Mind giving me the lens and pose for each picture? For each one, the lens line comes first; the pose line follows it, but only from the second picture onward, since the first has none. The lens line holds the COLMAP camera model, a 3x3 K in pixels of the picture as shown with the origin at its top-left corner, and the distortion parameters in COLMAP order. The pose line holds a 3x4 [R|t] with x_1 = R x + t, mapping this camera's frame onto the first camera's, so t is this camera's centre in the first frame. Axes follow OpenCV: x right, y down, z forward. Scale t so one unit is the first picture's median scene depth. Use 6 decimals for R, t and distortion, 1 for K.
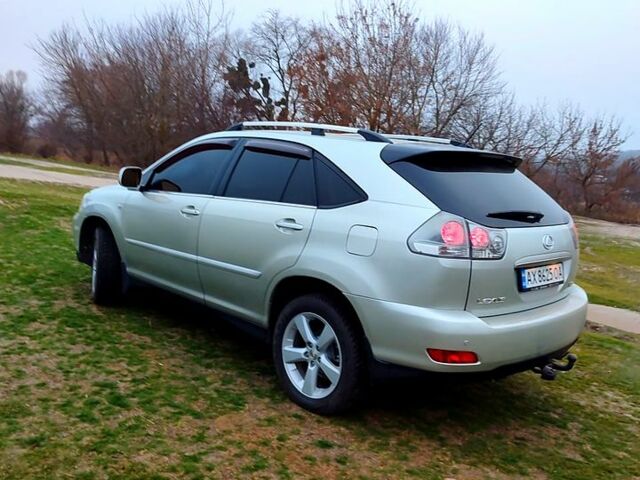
lens RADIAL K [[604.8, 0, 316.6], [0, 604.8, 239.0], [0, 0, 1]] dist [0.045373, -0.056892]
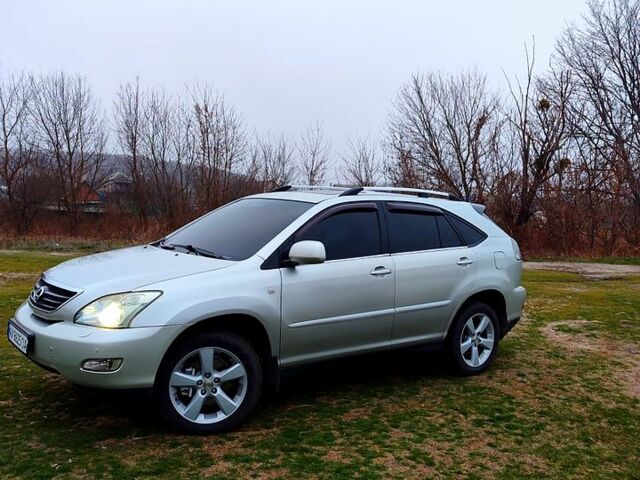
lens RADIAL K [[604.8, 0, 316.6], [0, 604.8, 239.0], [0, 0, 1]] dist [0.045373, -0.056892]
pose [[0.121901, -0.143200, 0.982158, -1.433742], [0.104833, 0.985860, 0.130728, -0.288191], [-0.986990, 0.087027, 0.135189, 1.070665]]
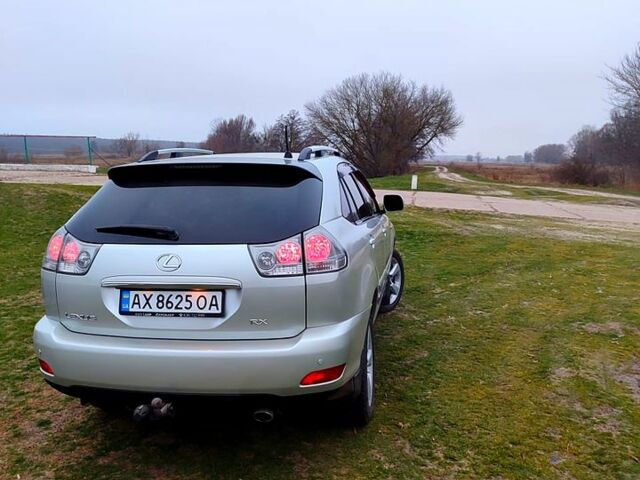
lens RADIAL K [[604.8, 0, 316.6], [0, 604.8, 239.0], [0, 0, 1]] dist [0.045373, -0.056892]
pose [[0.574311, 0.009417, -0.818583, 1.049931], [-0.049353, 0.998513, -0.023139, -0.016321], [0.817148, 0.053689, 0.573922, 0.595721]]
